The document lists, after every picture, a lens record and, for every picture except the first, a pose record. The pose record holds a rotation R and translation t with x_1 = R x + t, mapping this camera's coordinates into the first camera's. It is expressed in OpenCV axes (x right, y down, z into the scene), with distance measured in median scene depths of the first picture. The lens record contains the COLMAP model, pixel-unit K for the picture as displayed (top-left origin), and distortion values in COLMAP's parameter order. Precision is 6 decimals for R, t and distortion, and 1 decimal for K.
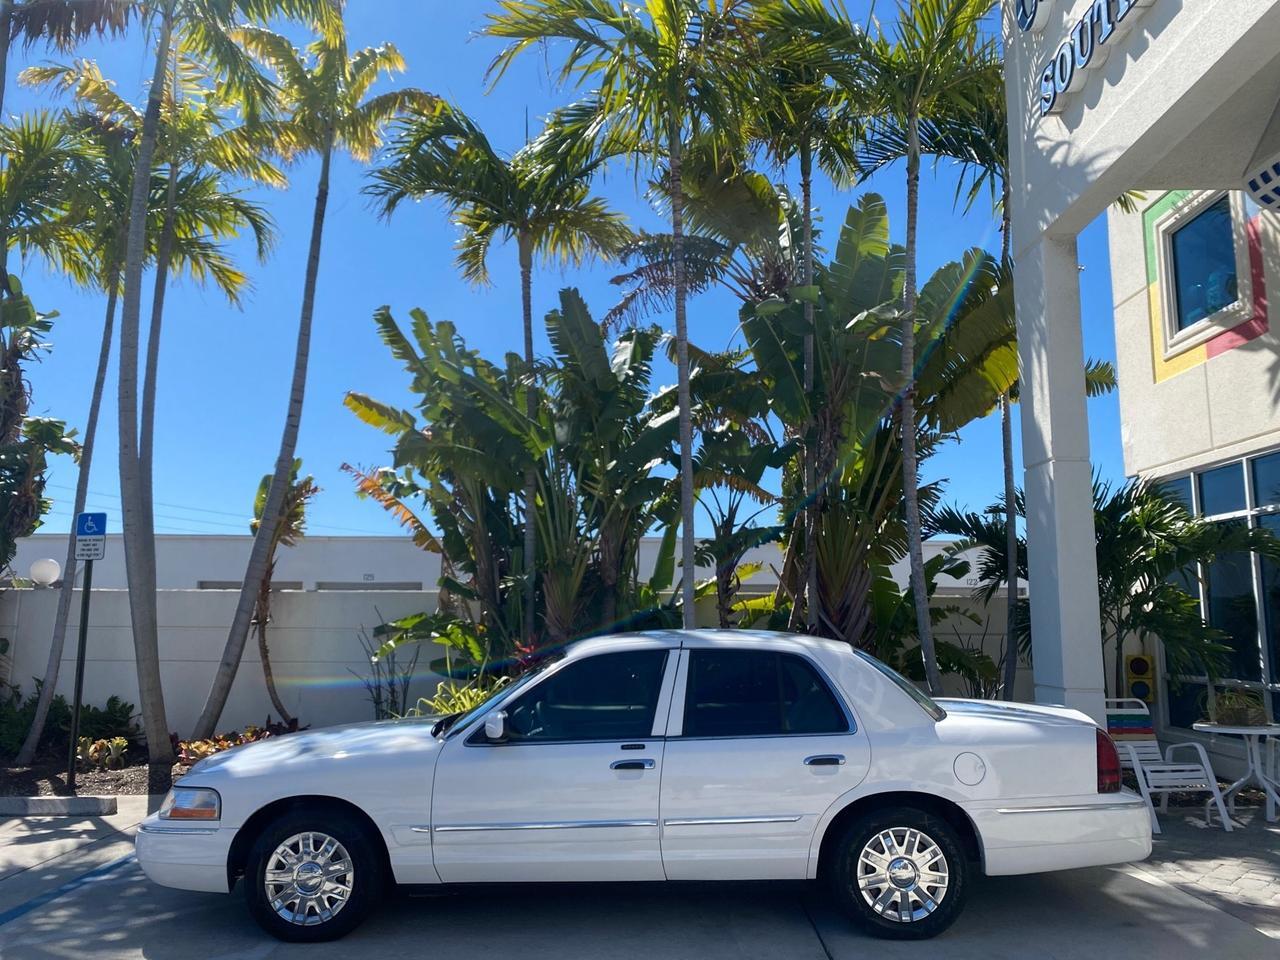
lens RADIAL K [[958.4, 0, 640.0], [0, 958.4, 475.9], [0, 0, 1]] dist [0.010439, -0.005402]
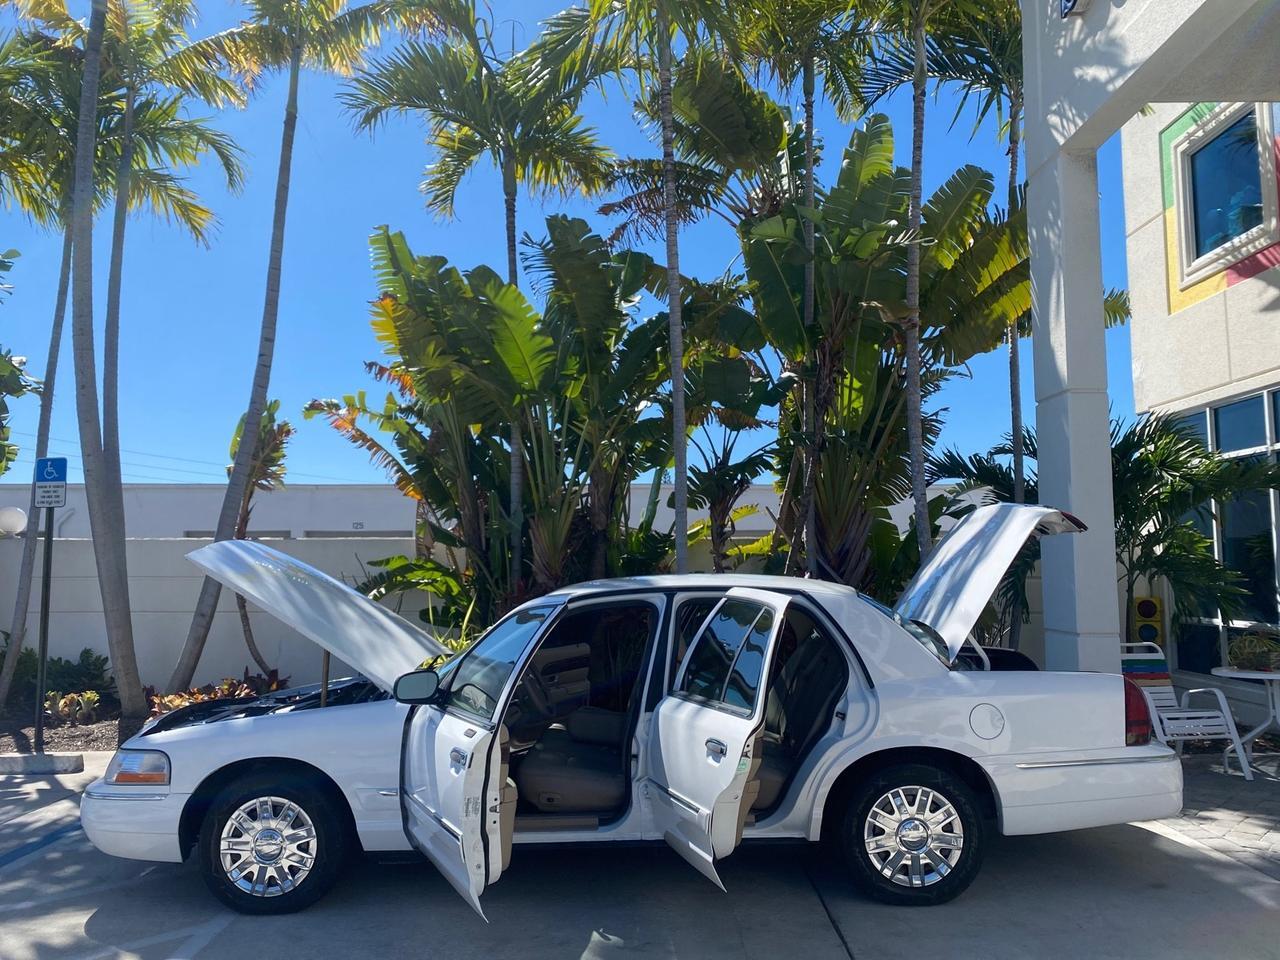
lens RADIAL K [[957.0, 0, 639.3], [0, 957.0, 474.5], [0, 0, 1]] dist [0.010594, -0.003504]
pose [[0.999958, -0.007912, 0.004618, 0.004528], [0.007658, 0.998586, 0.052604, 0.009147], [-0.005027, -0.052567, 0.998605, 0.050044]]
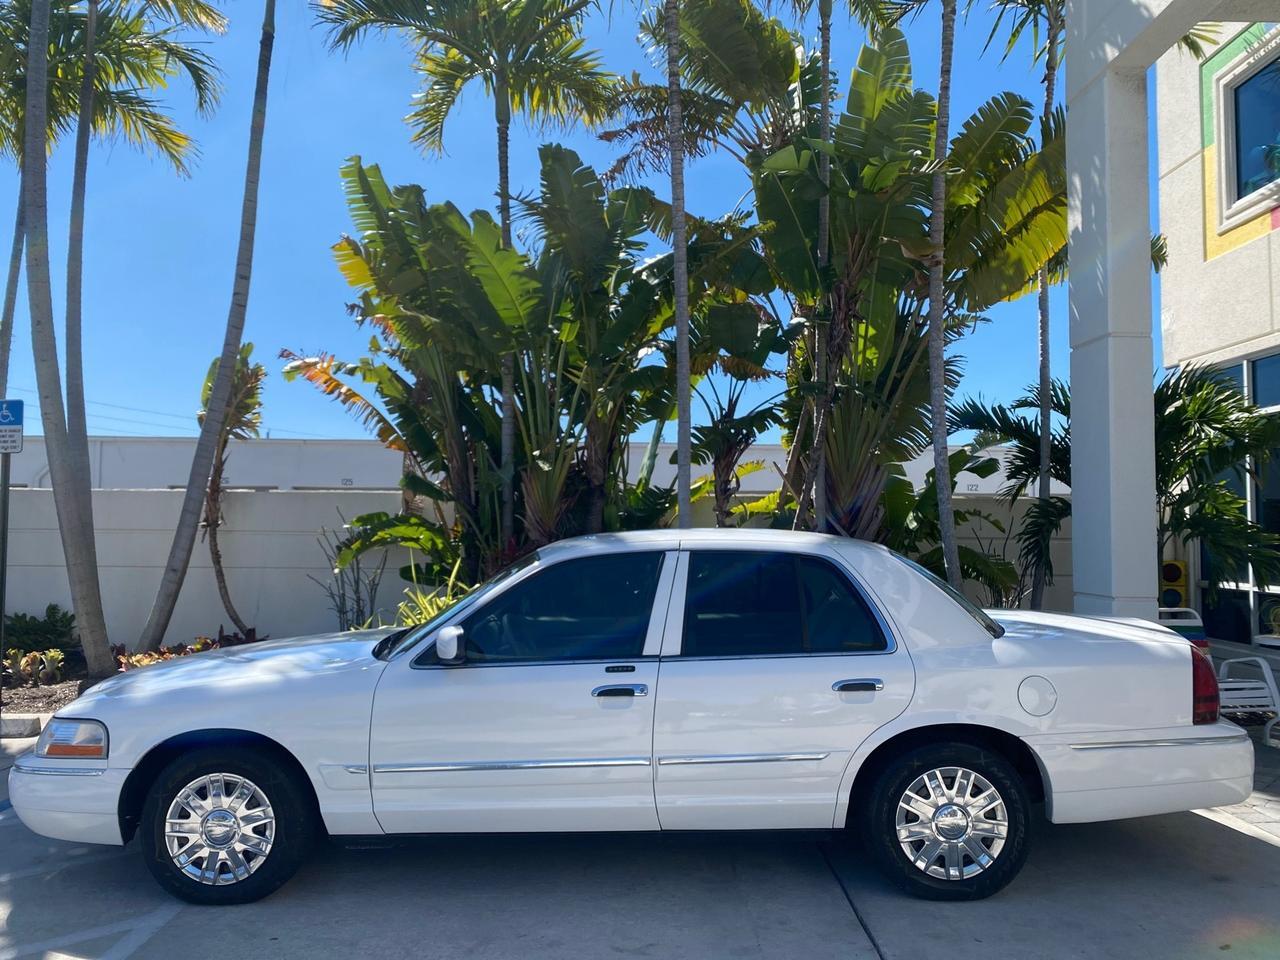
lens RADIAL K [[963.0, 0, 638.1], [0, 963.0, 477.1], [0, 0, 1]] dist [0.004199, -0.001620]
pose [[0.999968, 0.001221, 0.007934, 0.000686], [-0.001969, 0.995482, 0.094931, 0.022907], [-0.007782, -0.094943, 0.995452, 0.107225]]
